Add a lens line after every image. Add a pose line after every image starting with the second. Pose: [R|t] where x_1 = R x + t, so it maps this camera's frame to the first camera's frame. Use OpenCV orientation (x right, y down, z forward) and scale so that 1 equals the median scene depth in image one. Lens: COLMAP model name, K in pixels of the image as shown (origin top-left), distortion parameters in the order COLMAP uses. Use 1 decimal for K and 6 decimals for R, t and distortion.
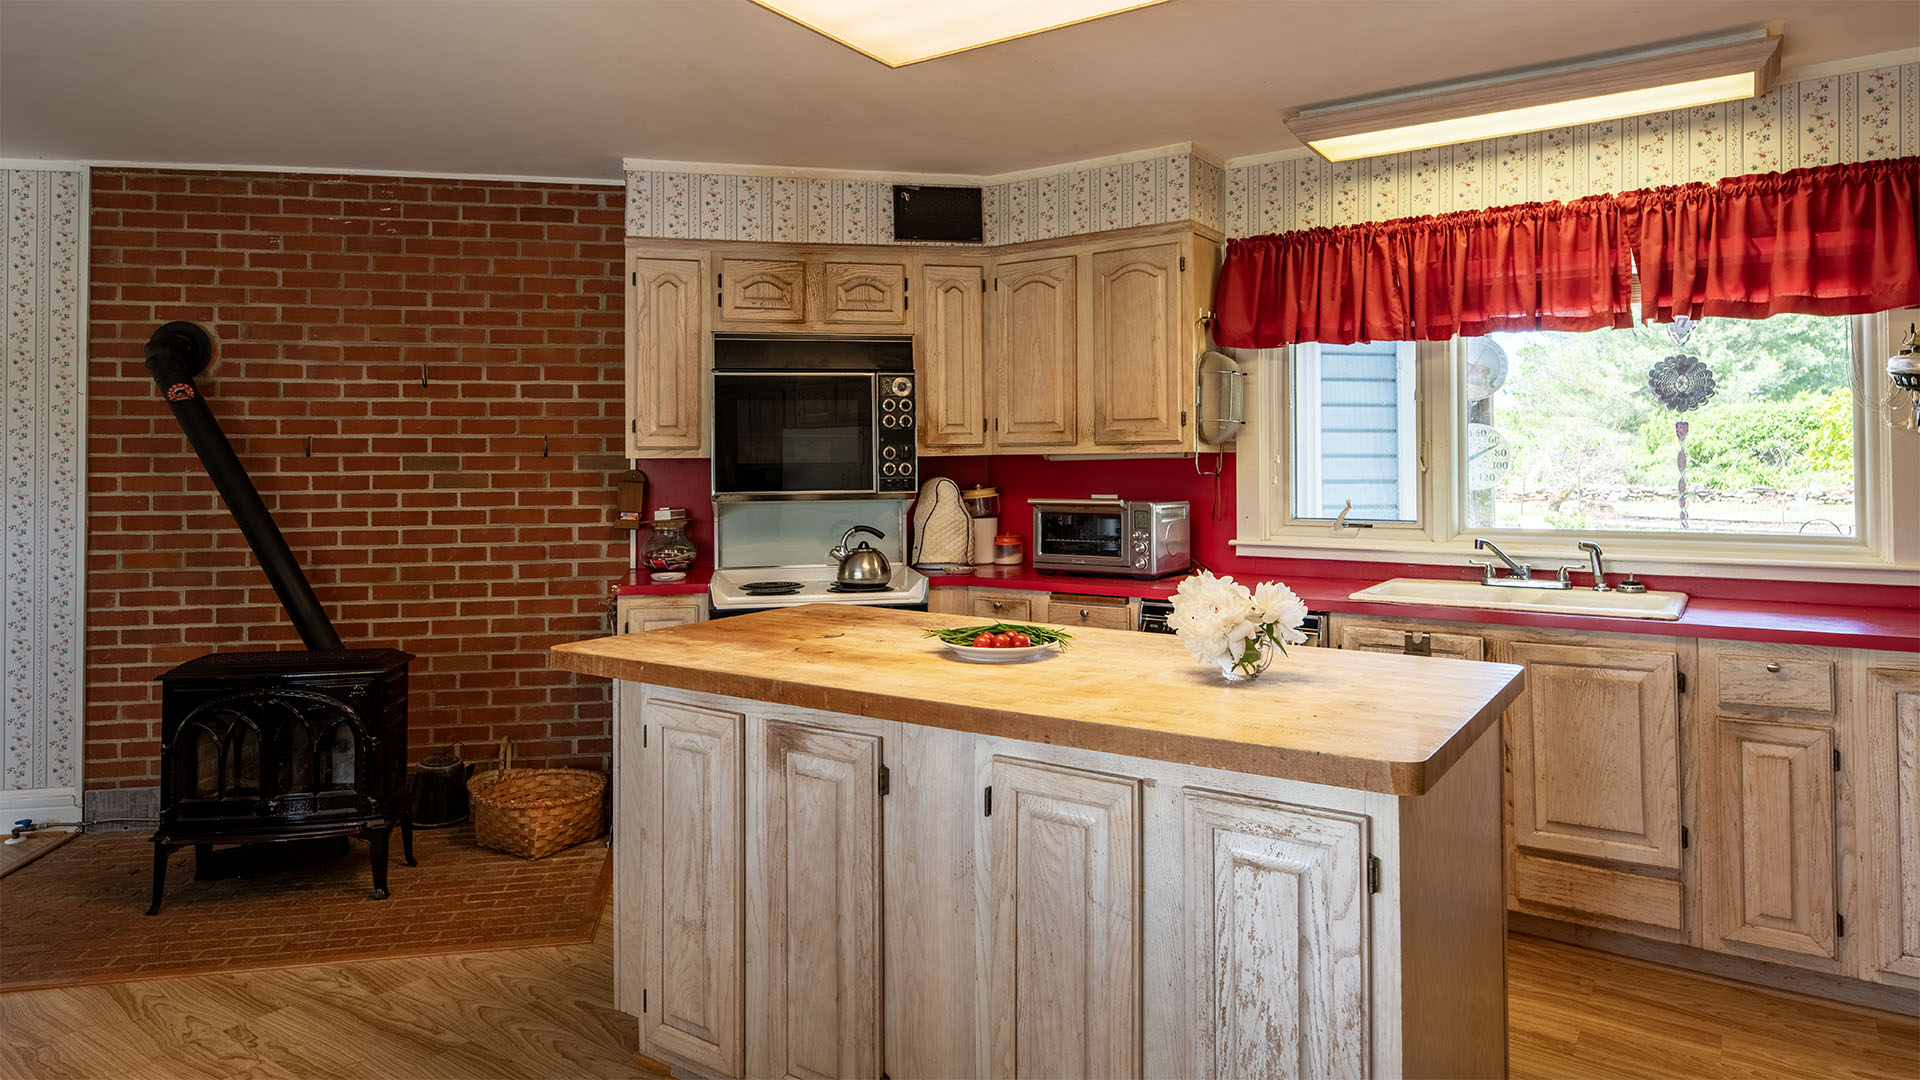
lens RADIAL K [[1142.8, 0, 971.5], [0, 1142.8, 451.3], [0, 0, 1]] dist [0.006411, 0.001487]
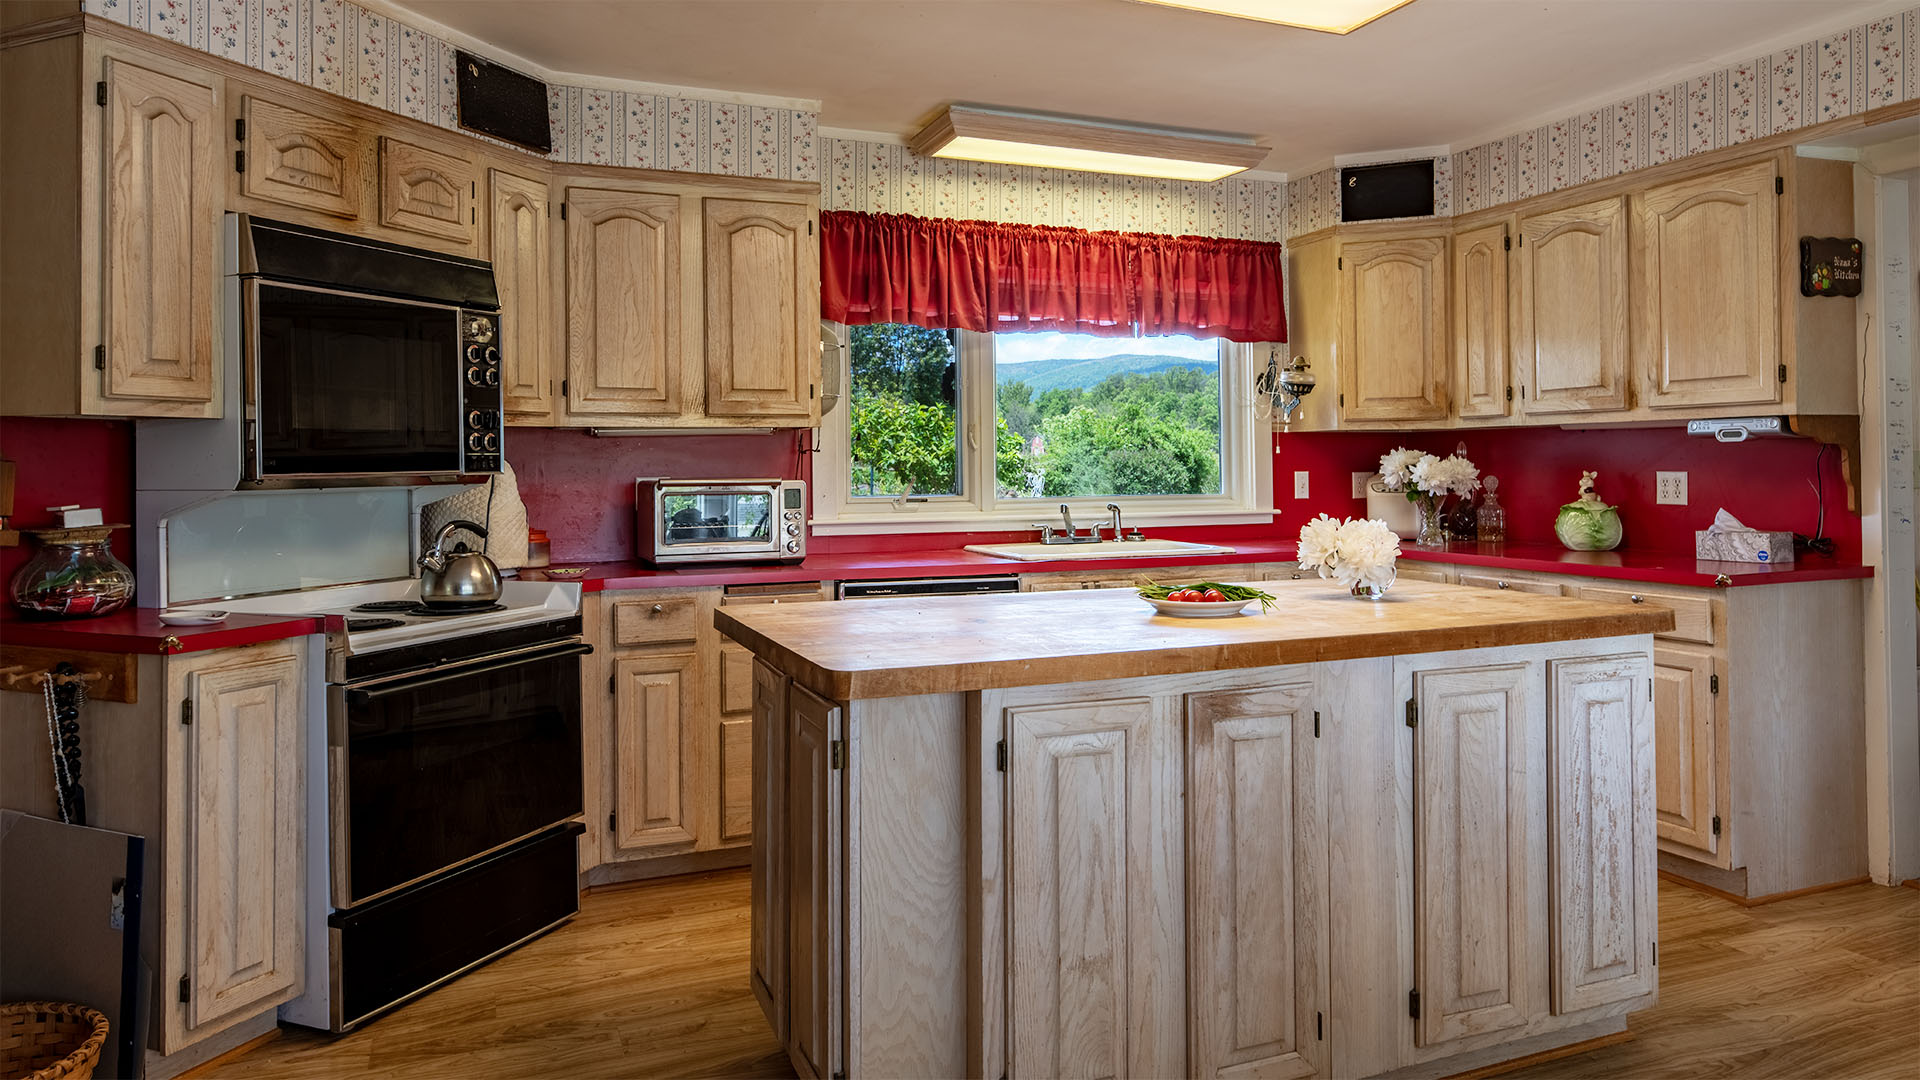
lens RADIAL K [[1231.0, 0, 970.5], [0, 1231.0, 453.0], [0, 0, 1]] dist [0.007236, -0.002255]
pose [[0.553161, 0.008143, 0.833034, -0.563127], [-0.005590, 0.999966, -0.006063, 0.026390], [-0.833055, -0.001303, 0.553188, 0.312730]]
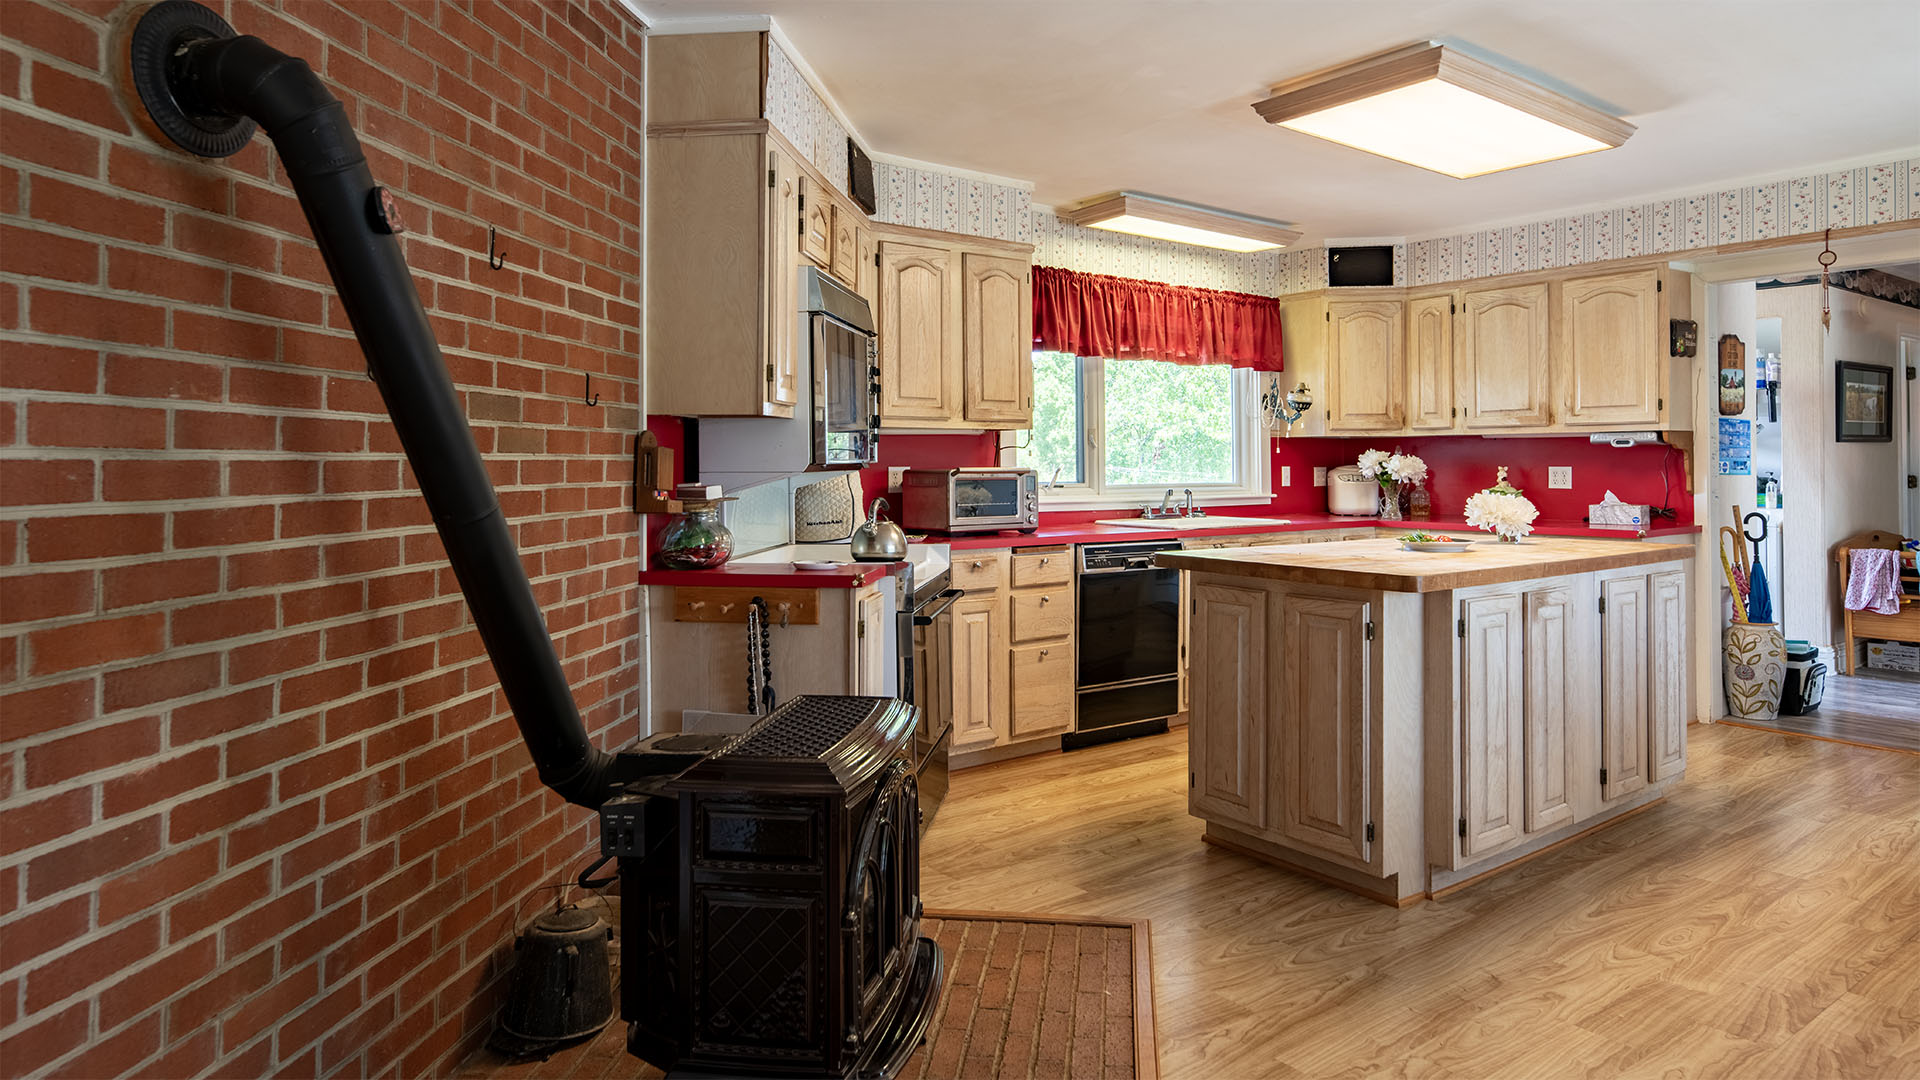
lens RADIAL K [[1142.8, 0, 971.5], [0, 1142.8, 451.3], [0, 0, 1]] dist [0.006411, 0.001487]
pose [[0.316686, 0.013715, 0.948431, -0.971154], [-0.011938, 0.999874, -0.010473, 0.036708], [-0.948455, -0.008006, 0.316809, 0.633048]]
